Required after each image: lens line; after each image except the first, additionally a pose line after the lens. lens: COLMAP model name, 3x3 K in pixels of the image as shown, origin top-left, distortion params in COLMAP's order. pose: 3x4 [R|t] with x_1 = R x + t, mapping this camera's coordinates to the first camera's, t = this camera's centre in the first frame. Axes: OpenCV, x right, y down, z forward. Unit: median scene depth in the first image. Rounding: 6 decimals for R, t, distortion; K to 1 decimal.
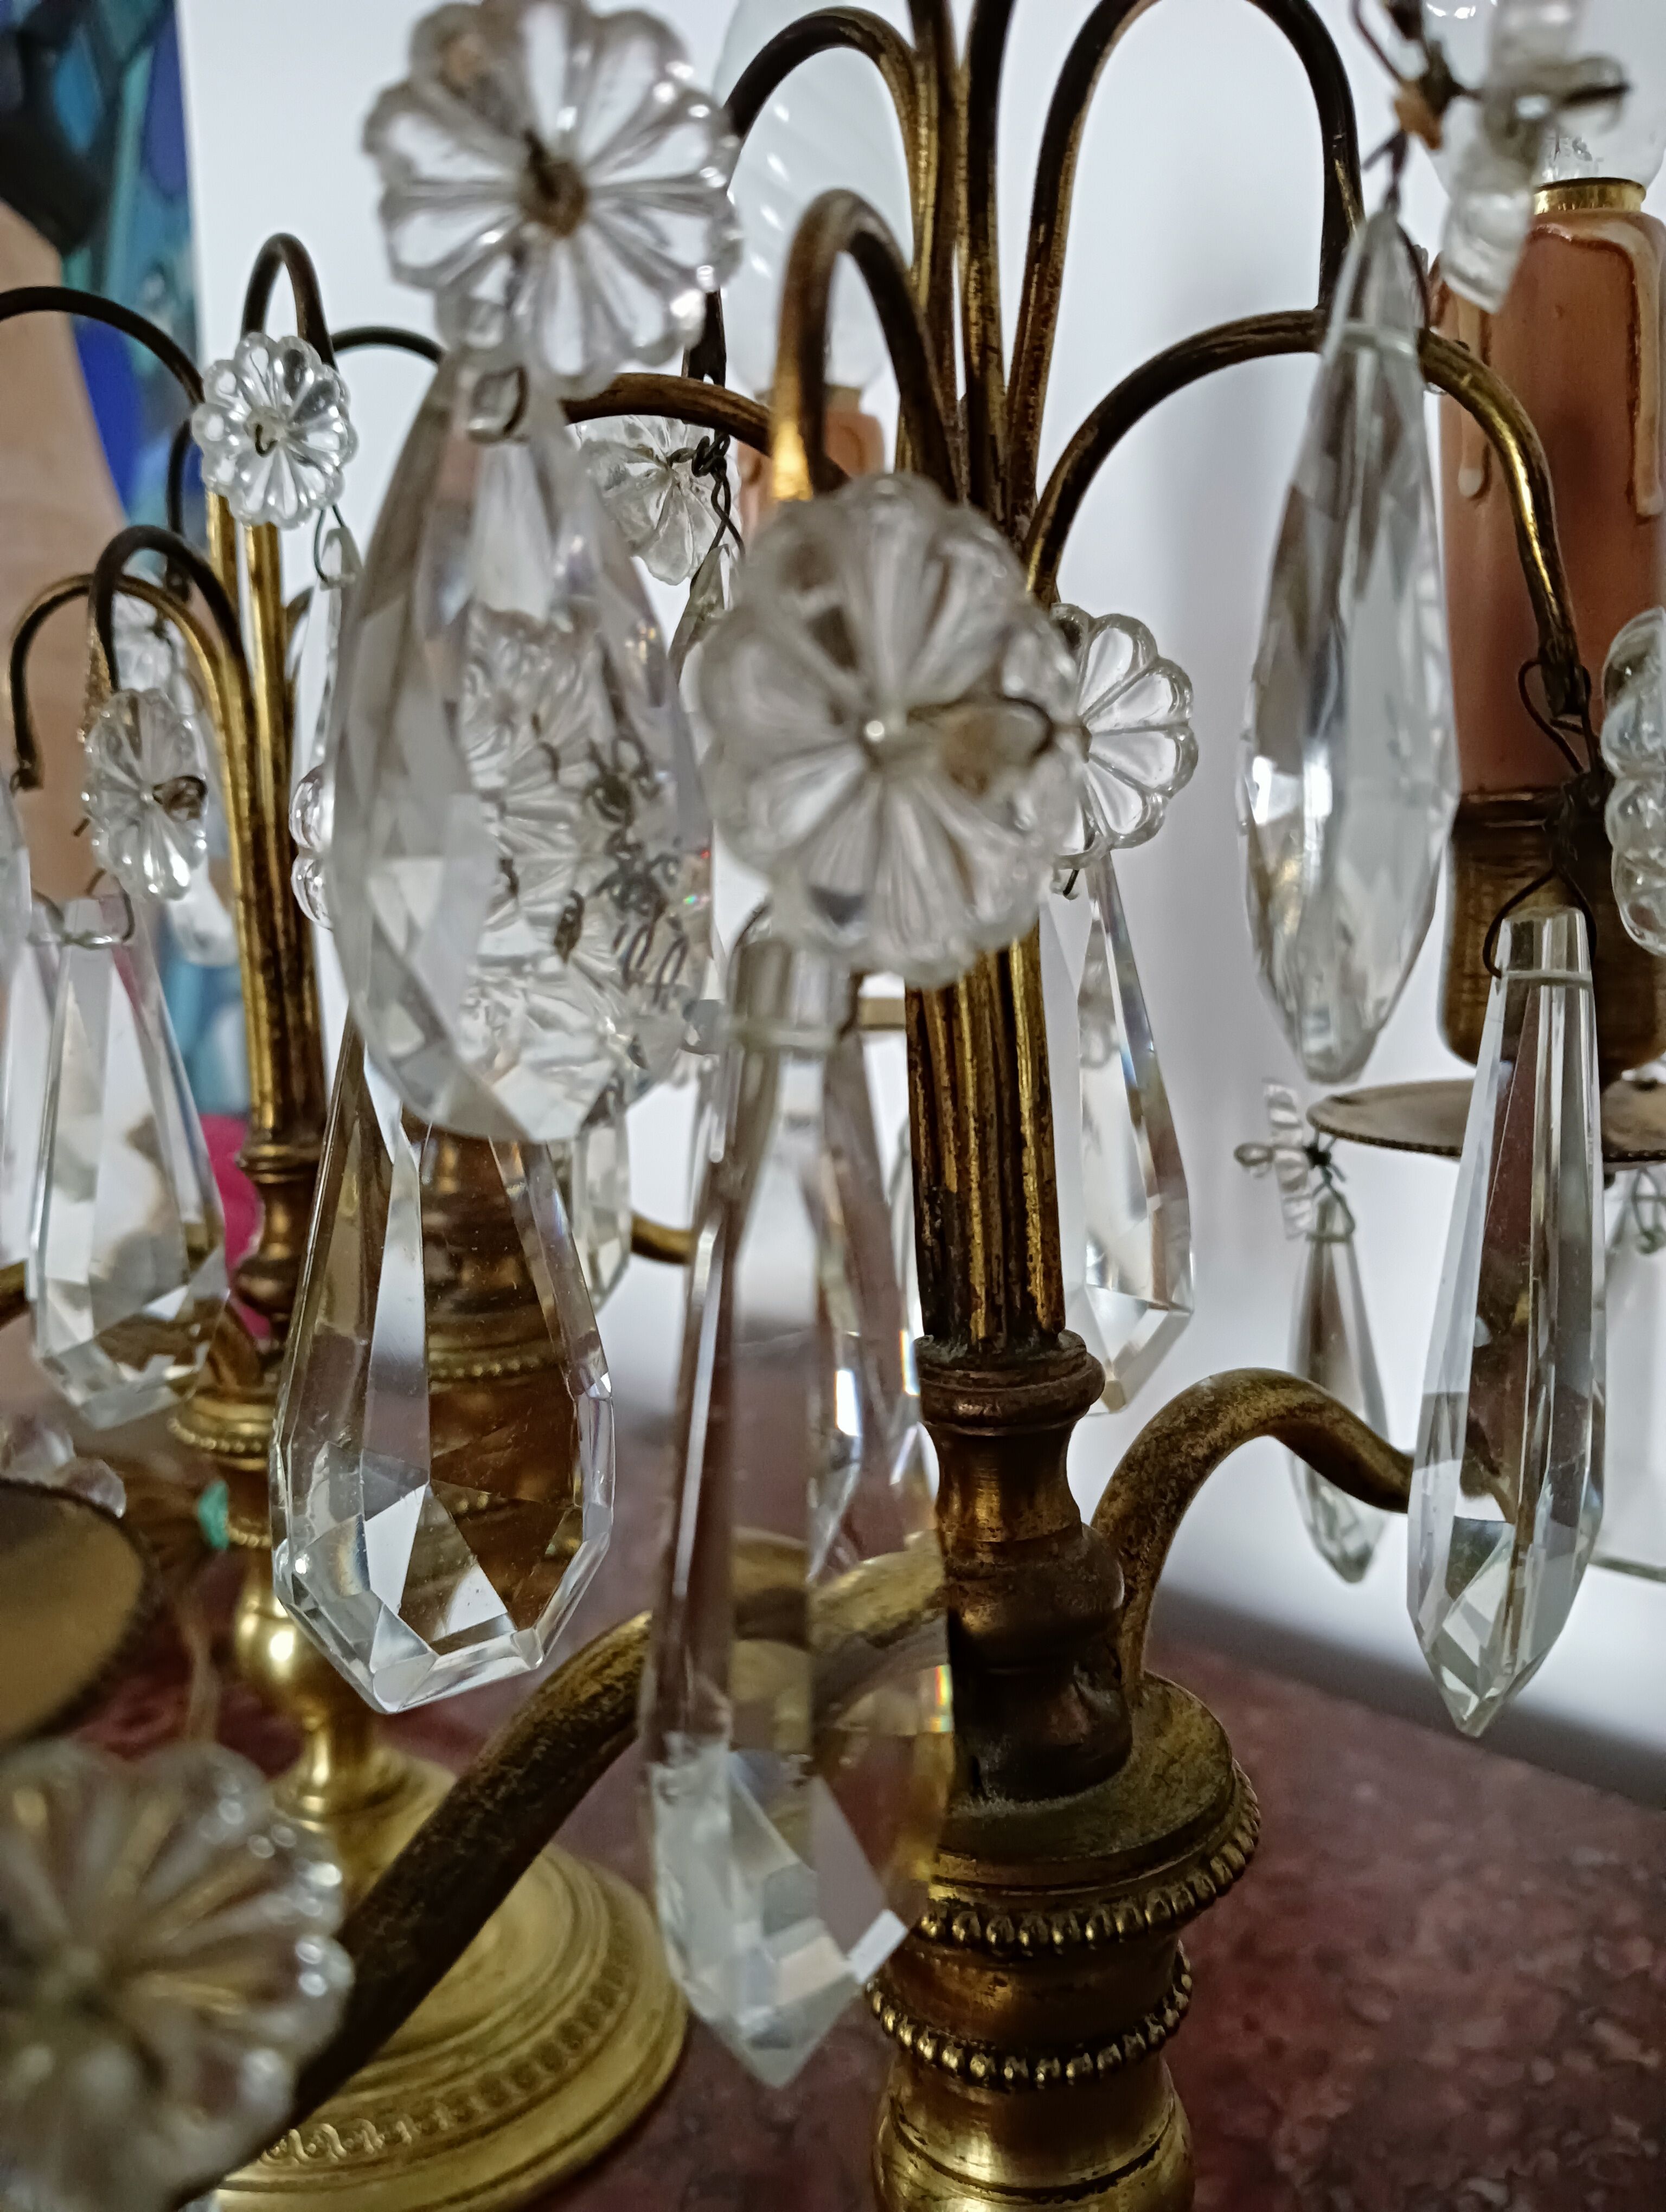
lens RADIAL K [[1888.6, 0, 833.0], [0, 1888.6, 1106.0], [0, 0, 1]] dist [-0.038282, 0.015471]
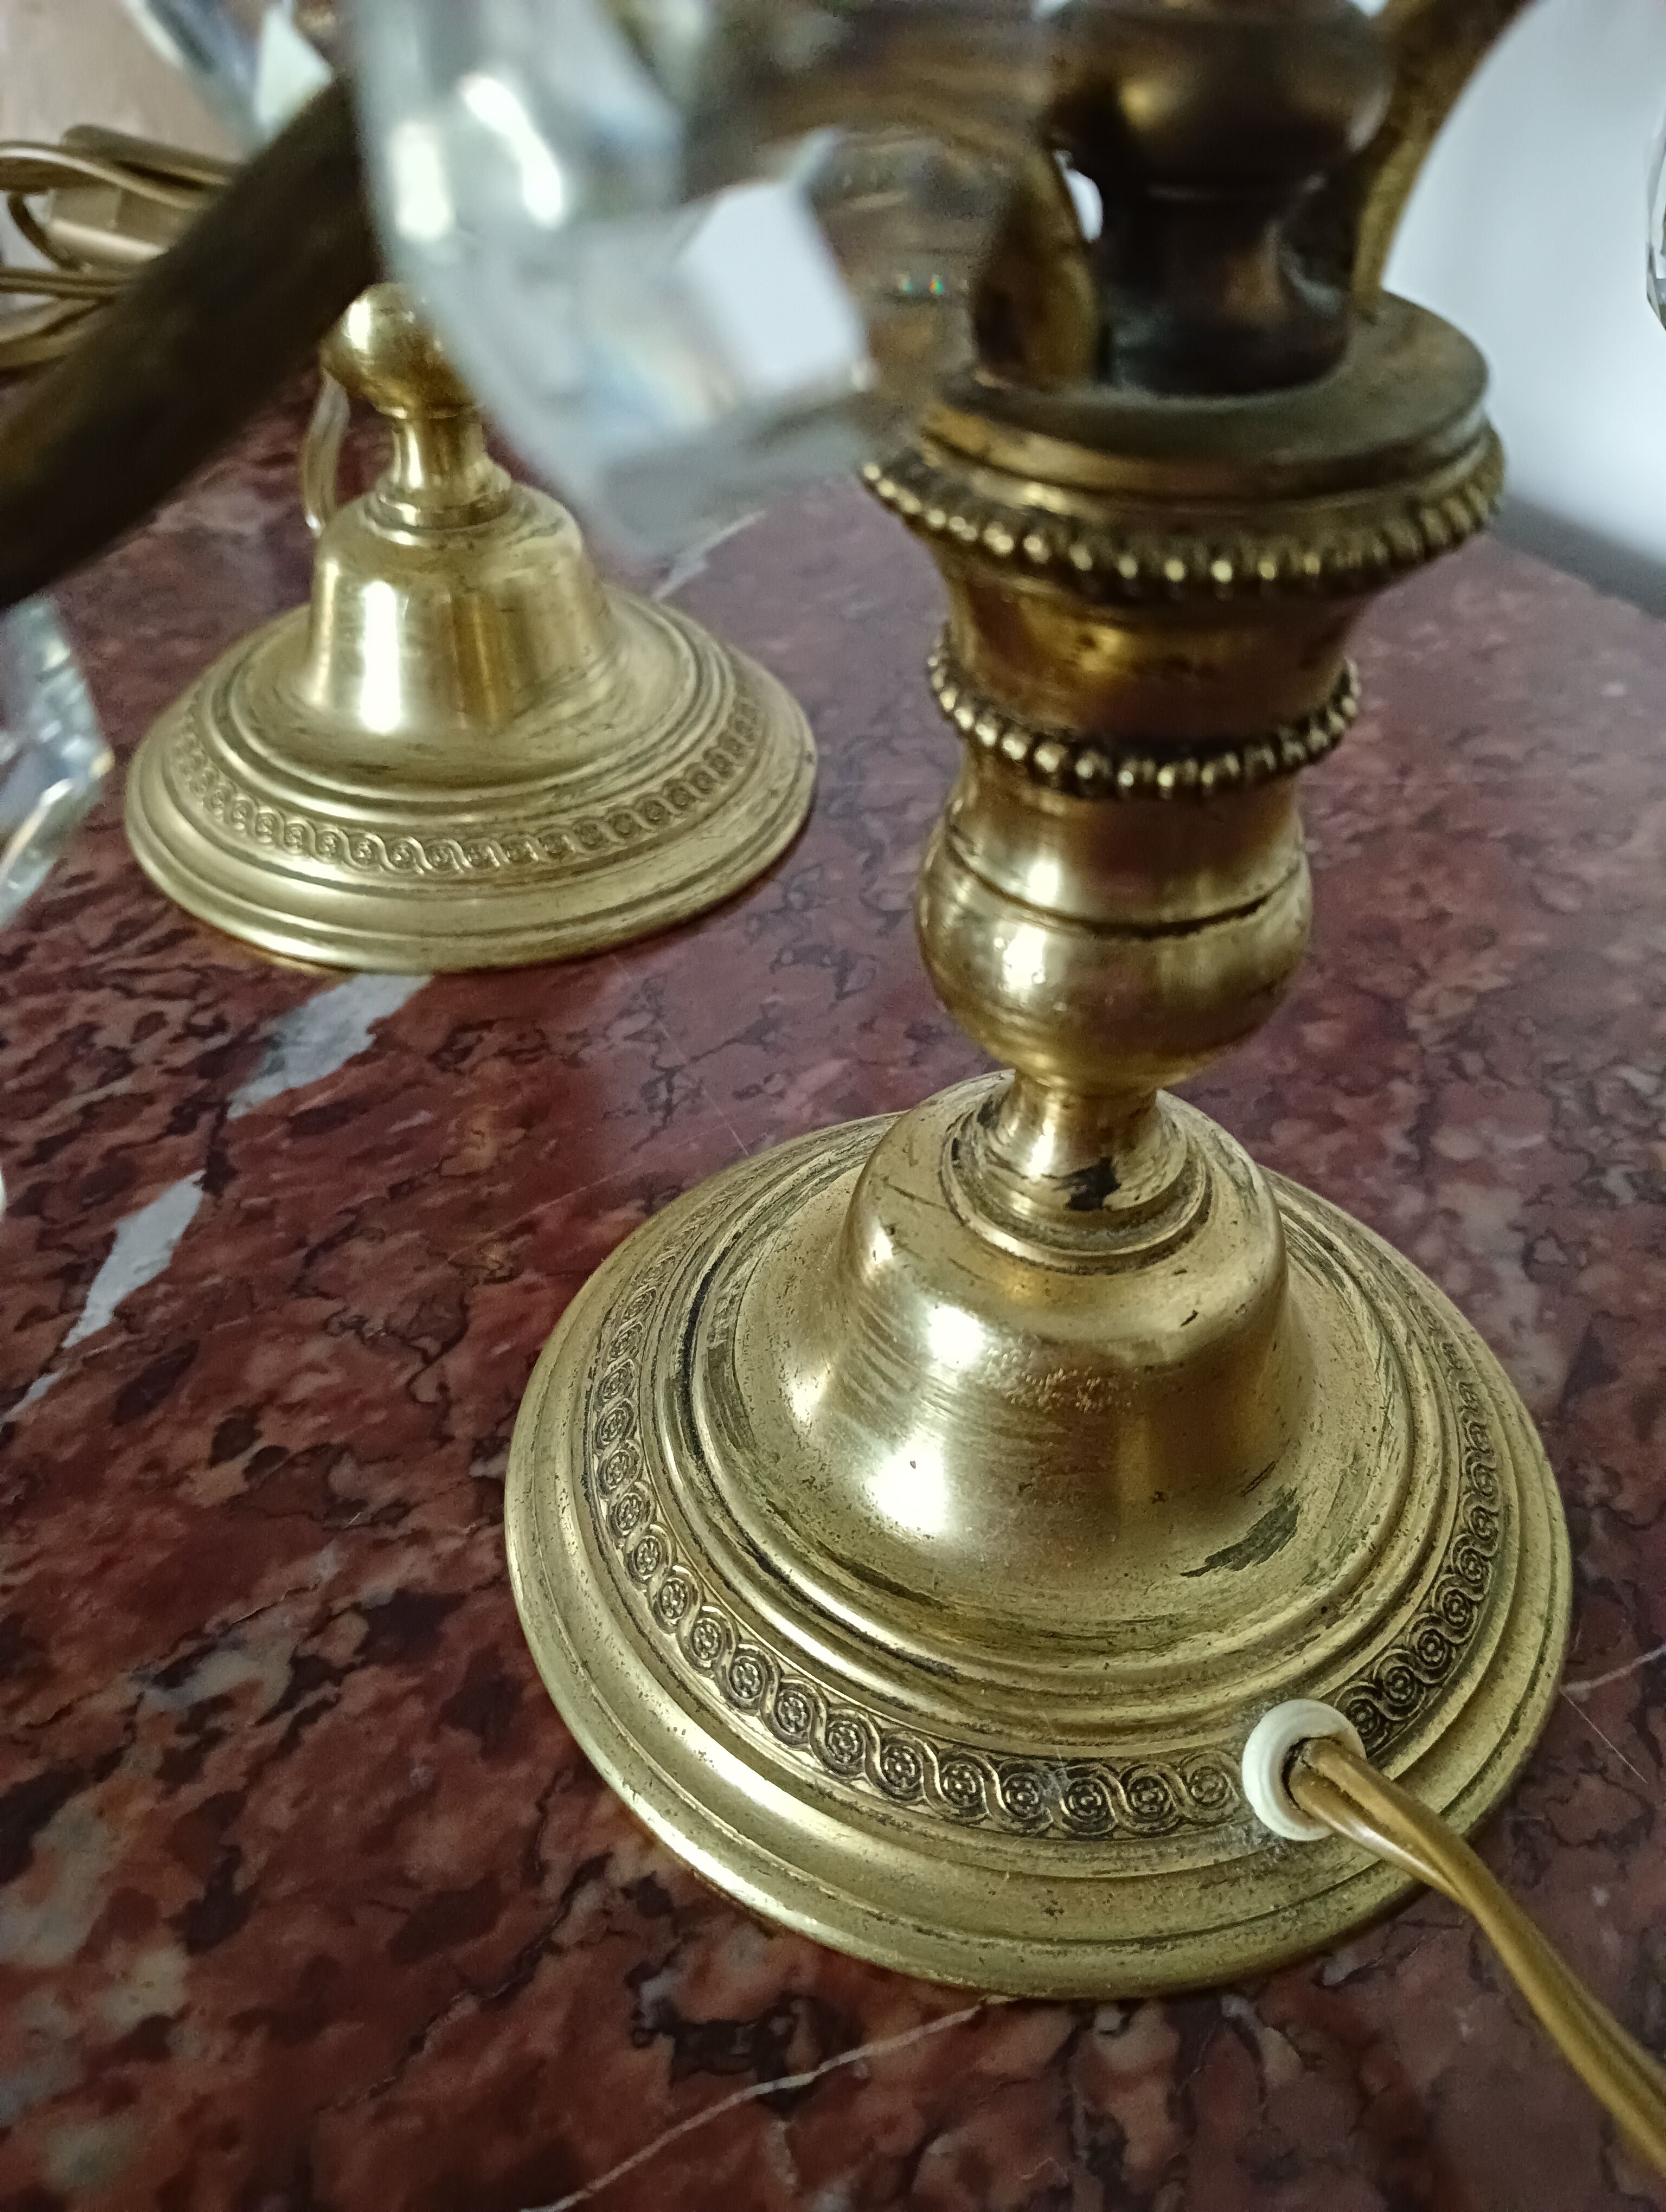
lens RADIAL K [[1889.8, 0, 833.0], [0, 1889.8, 1106.0], [0, 0, 1]] dist [0.145794, -0.364756]
pose [[0.985301, 0.148918, -0.083702, 0.041382], [-0.081941, 0.841926, 0.533335, 0.119660], [0.149894, -0.518637, 0.841753, 0.135669]]
